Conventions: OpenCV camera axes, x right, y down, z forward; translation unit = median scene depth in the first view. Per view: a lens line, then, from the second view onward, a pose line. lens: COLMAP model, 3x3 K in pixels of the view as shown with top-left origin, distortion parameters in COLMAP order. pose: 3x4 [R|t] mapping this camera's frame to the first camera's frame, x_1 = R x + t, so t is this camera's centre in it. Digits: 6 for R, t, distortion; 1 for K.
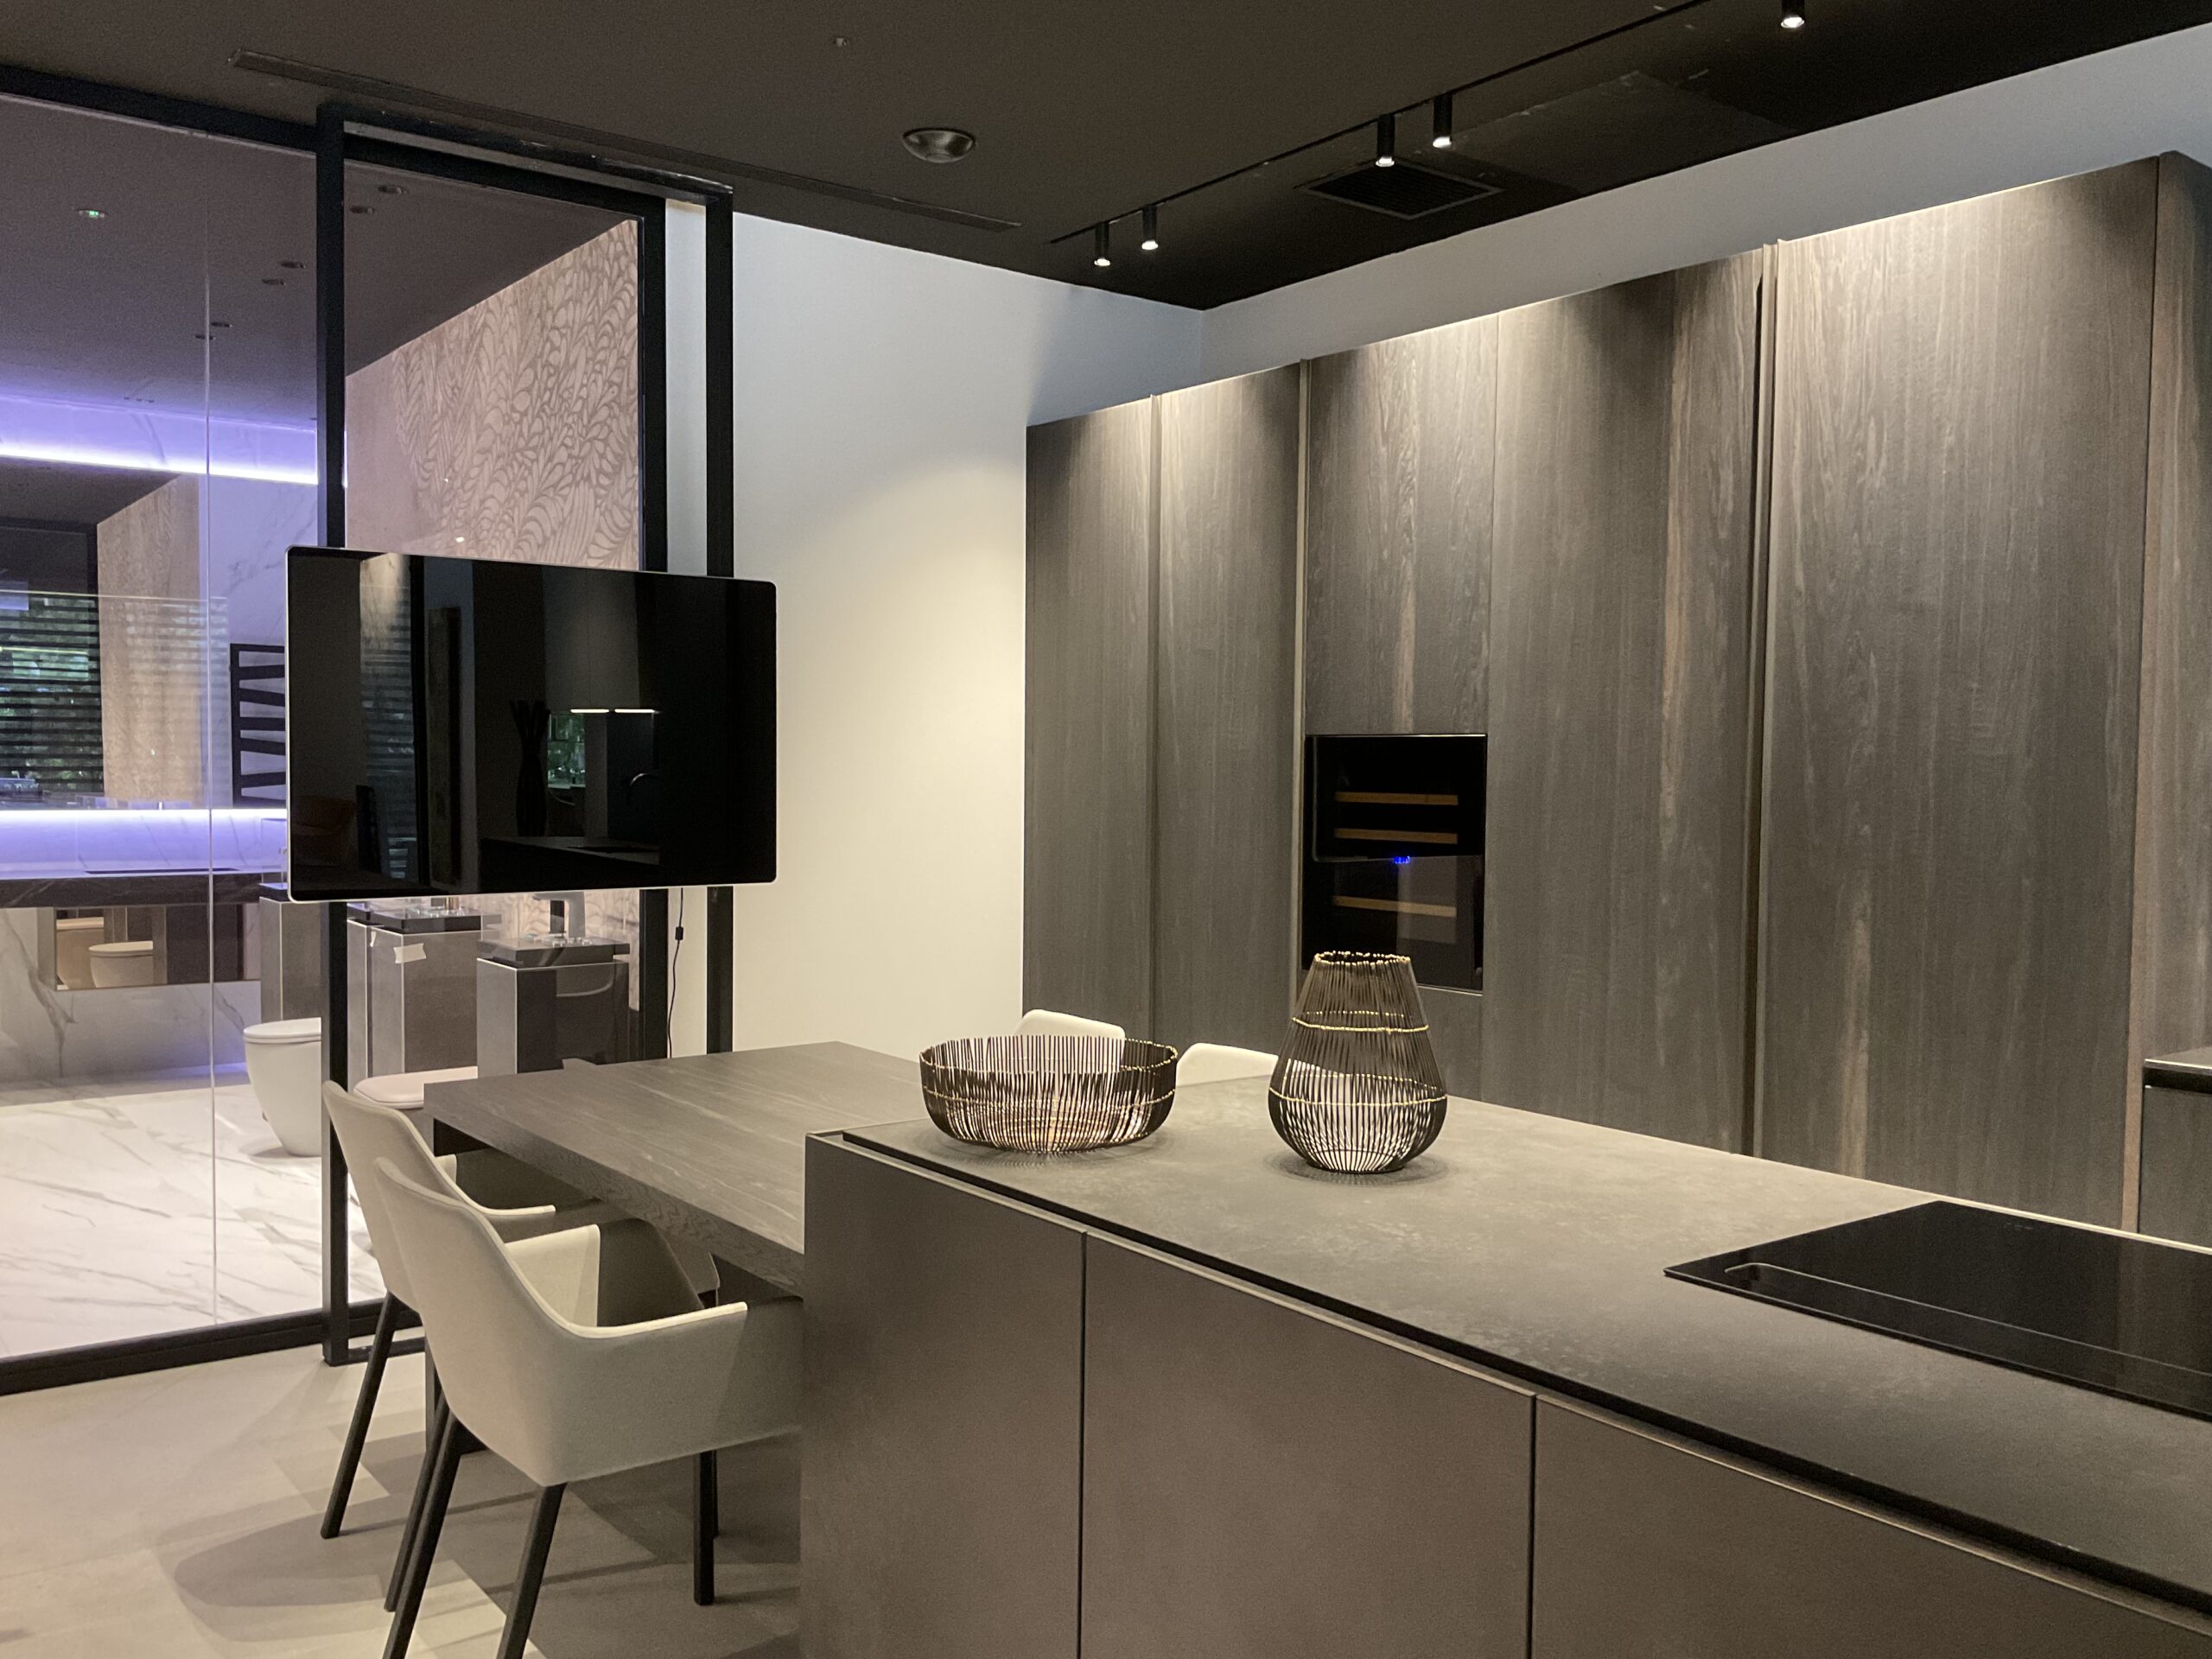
lens RADIAL K [[1855.1, 0, 1110.2], [0, 1855.1, 839.6], [0, 0, 1]] dist [0.085419, -0.154774]
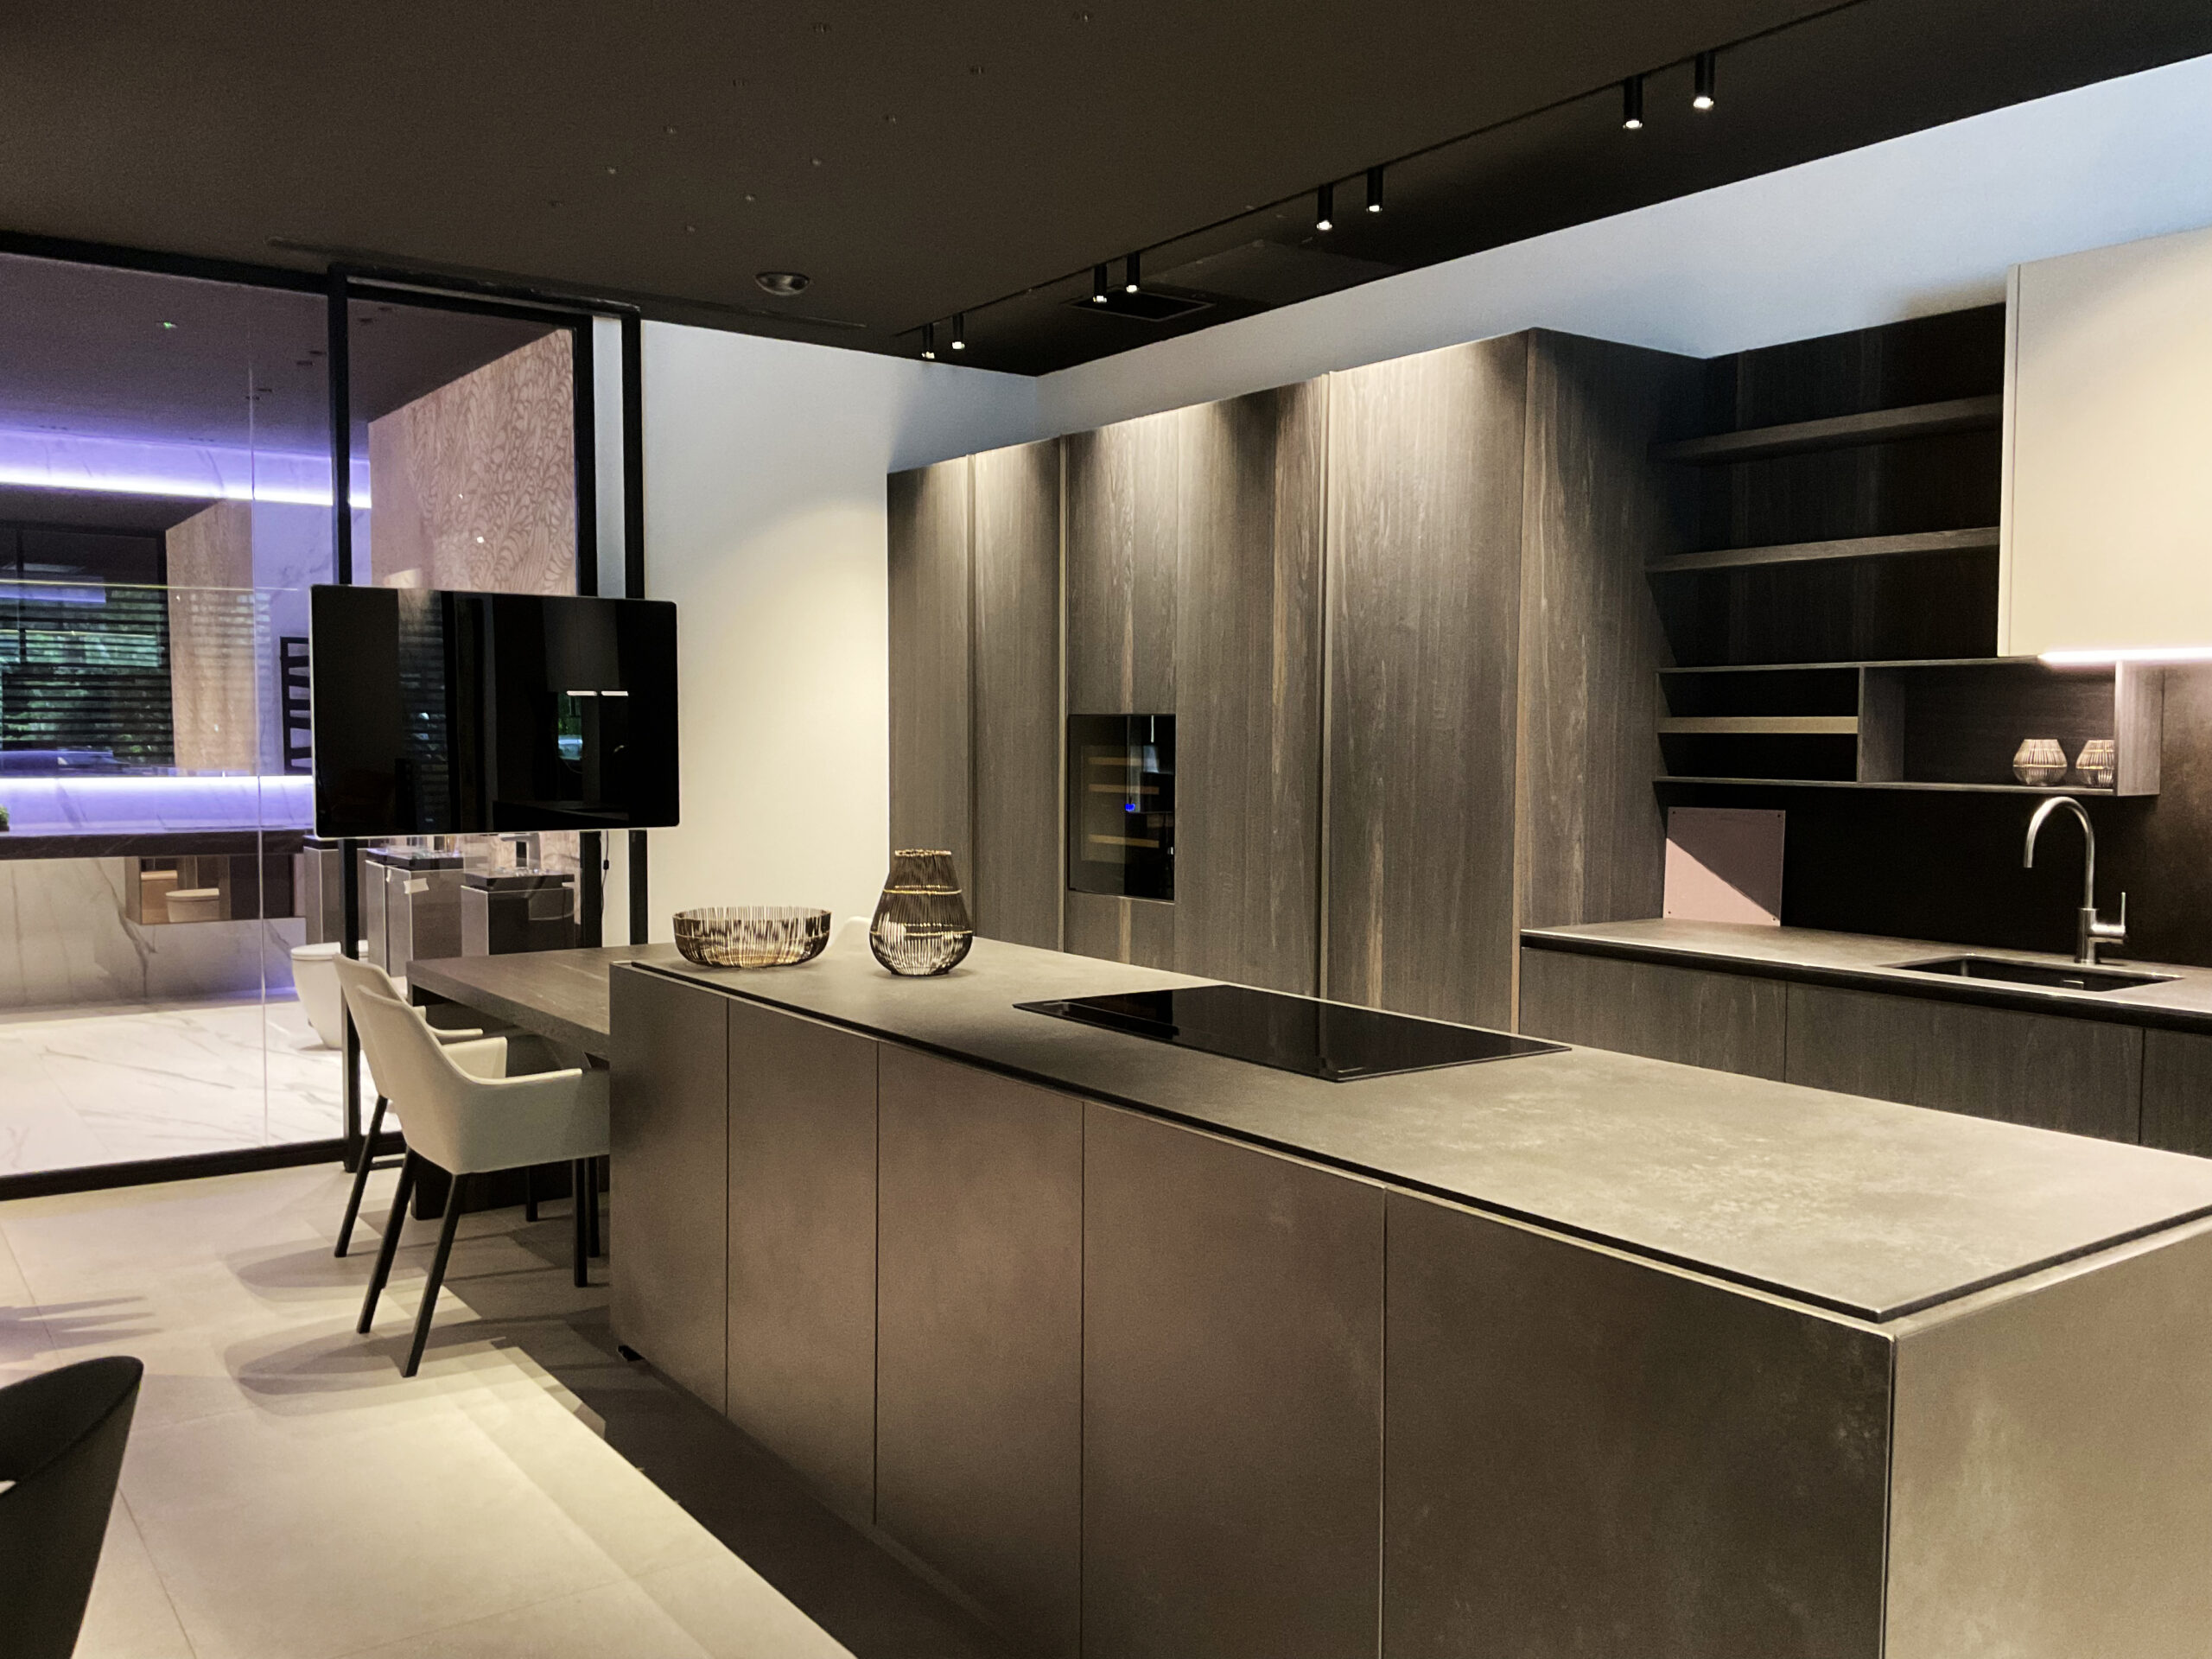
lens RADIAL K [[1822.8, 0, 1097.6], [0, 1822.8, 837.6], [0, 0, 1]] dist [0.123836, -0.255722]
pose [[0.999614, -0.003795, -0.027514, 0.159385], [0.004240, 0.999861, 0.016145, 0.010994], [0.027449, -0.016255, 0.999491, -0.314105]]
